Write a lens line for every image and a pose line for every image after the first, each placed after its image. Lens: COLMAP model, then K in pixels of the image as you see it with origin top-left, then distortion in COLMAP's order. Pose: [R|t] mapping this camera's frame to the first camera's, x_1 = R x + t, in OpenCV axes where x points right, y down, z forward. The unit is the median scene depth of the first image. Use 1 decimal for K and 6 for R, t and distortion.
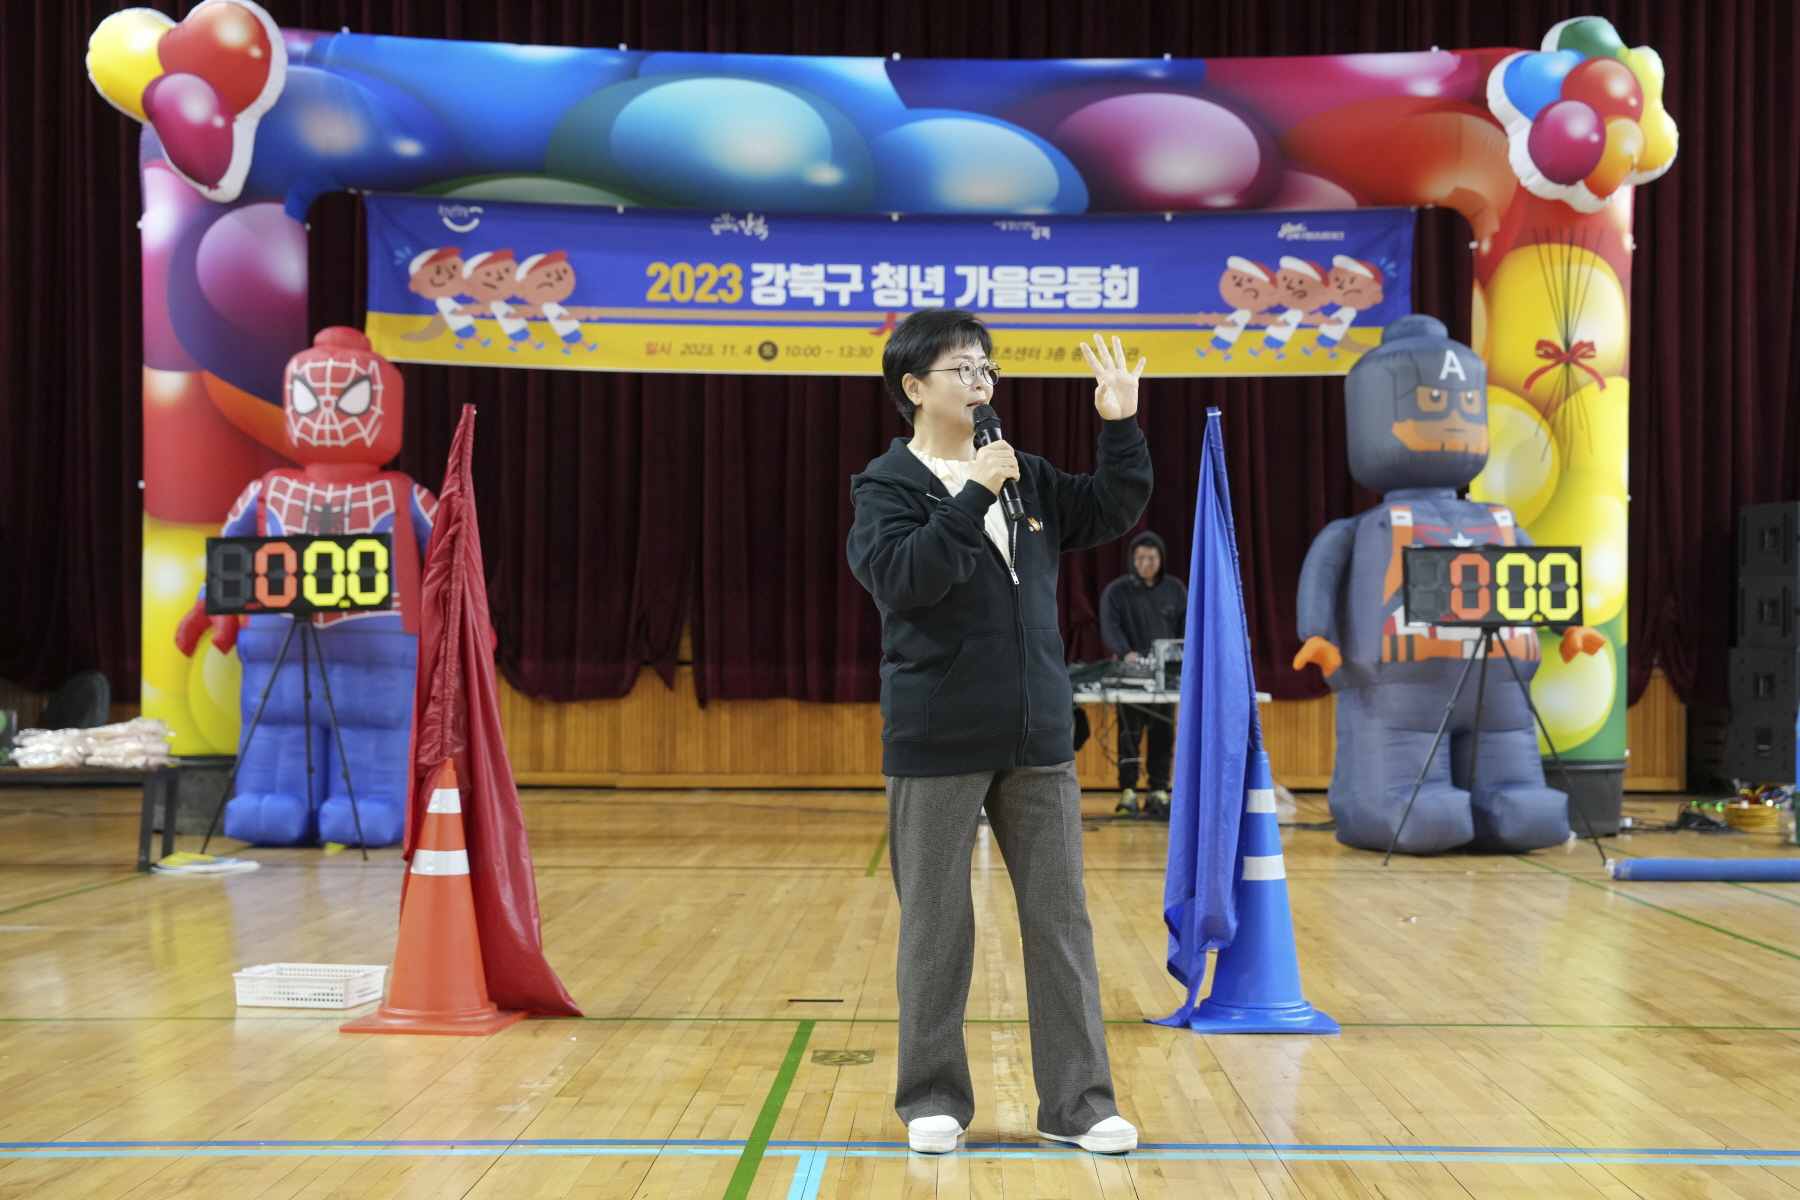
lens RADIAL K [[2340.0, 0, 976.3], [0, 2340.0, 631.0], [0, 0, 1]] dist [0.120552, 0.088545]
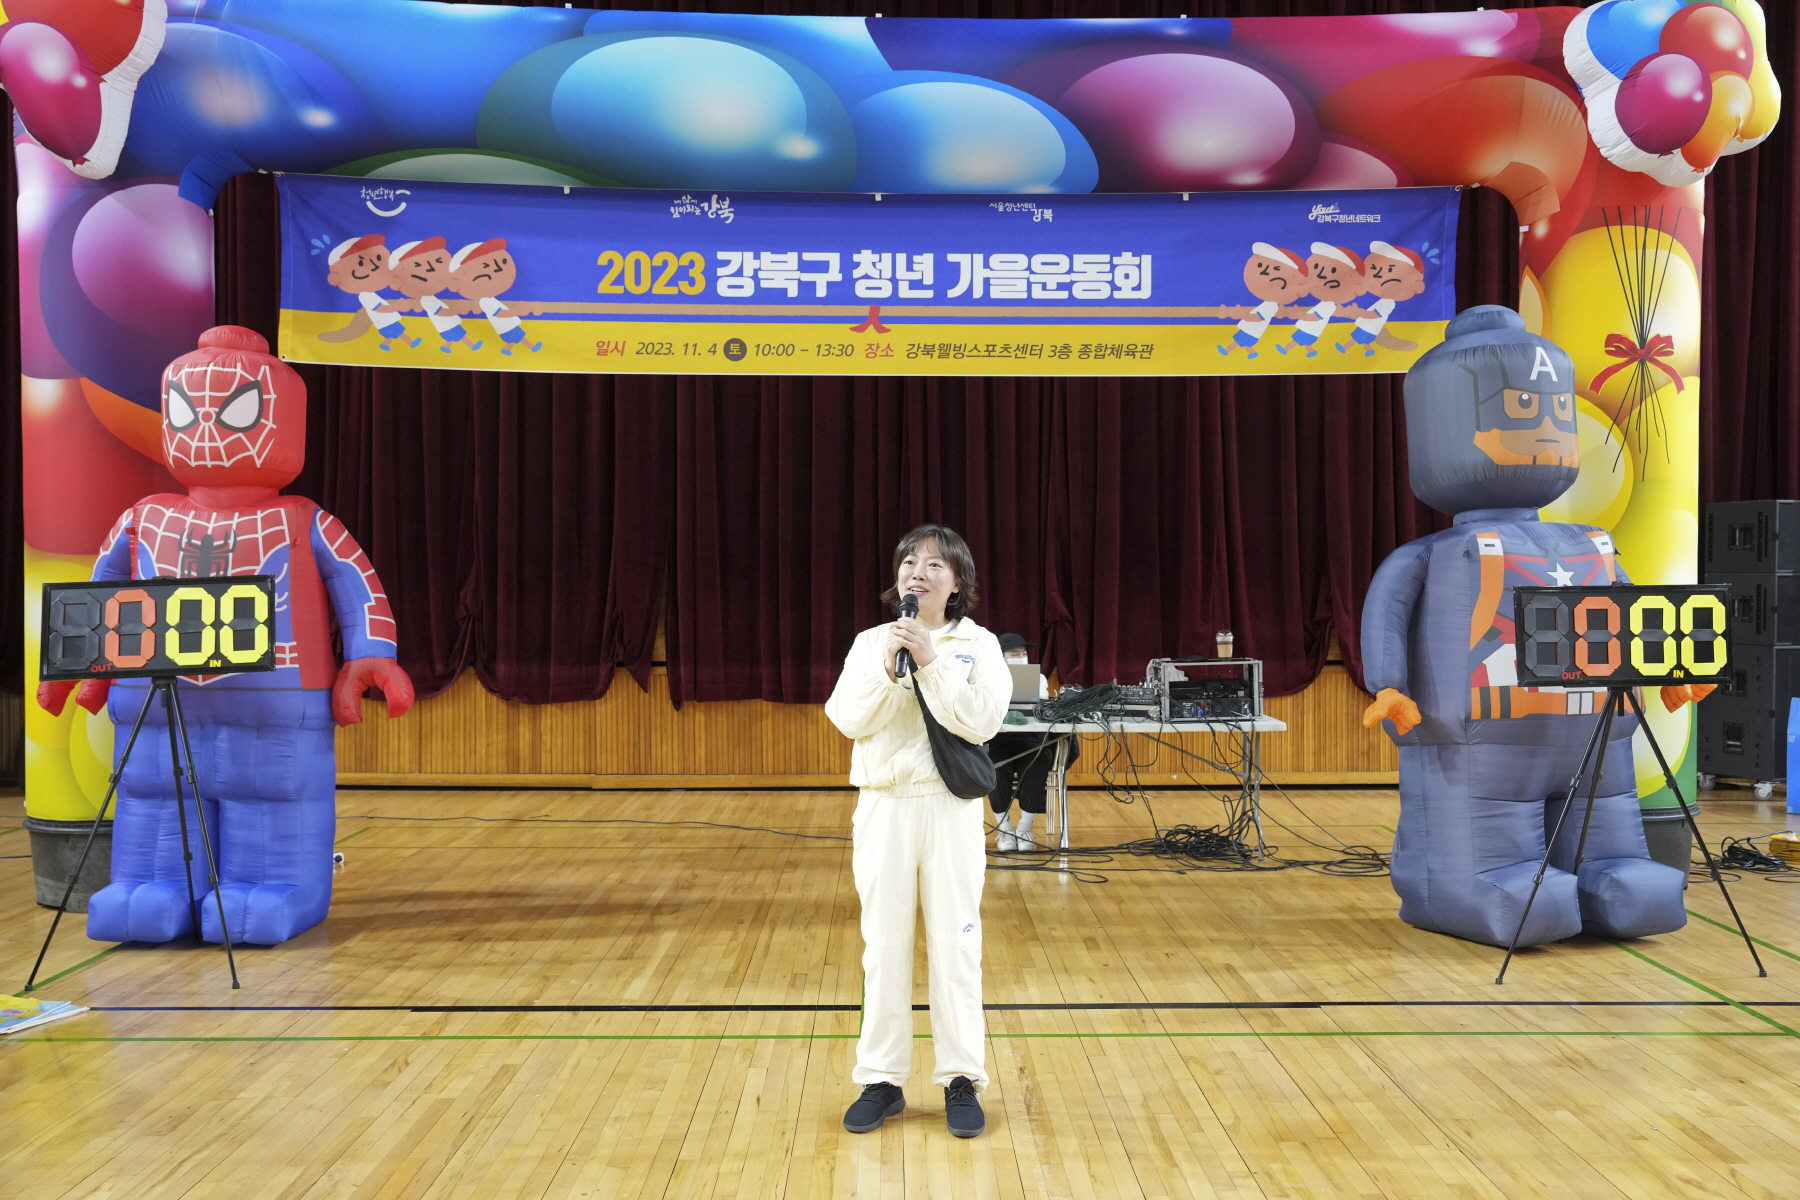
lens RADIAL K [[1703.9, 0, 926.6], [0, 1703.9, 602.6], [0, 0, 1]] dist [0.000250, 0.110623]
pose [[0.999884, -0.006256, 0.013876, -0.026358], [0.005880, 0.999619, 0.026980, -0.041266], [-0.014039, -0.026896, 0.999540, 0.356601]]
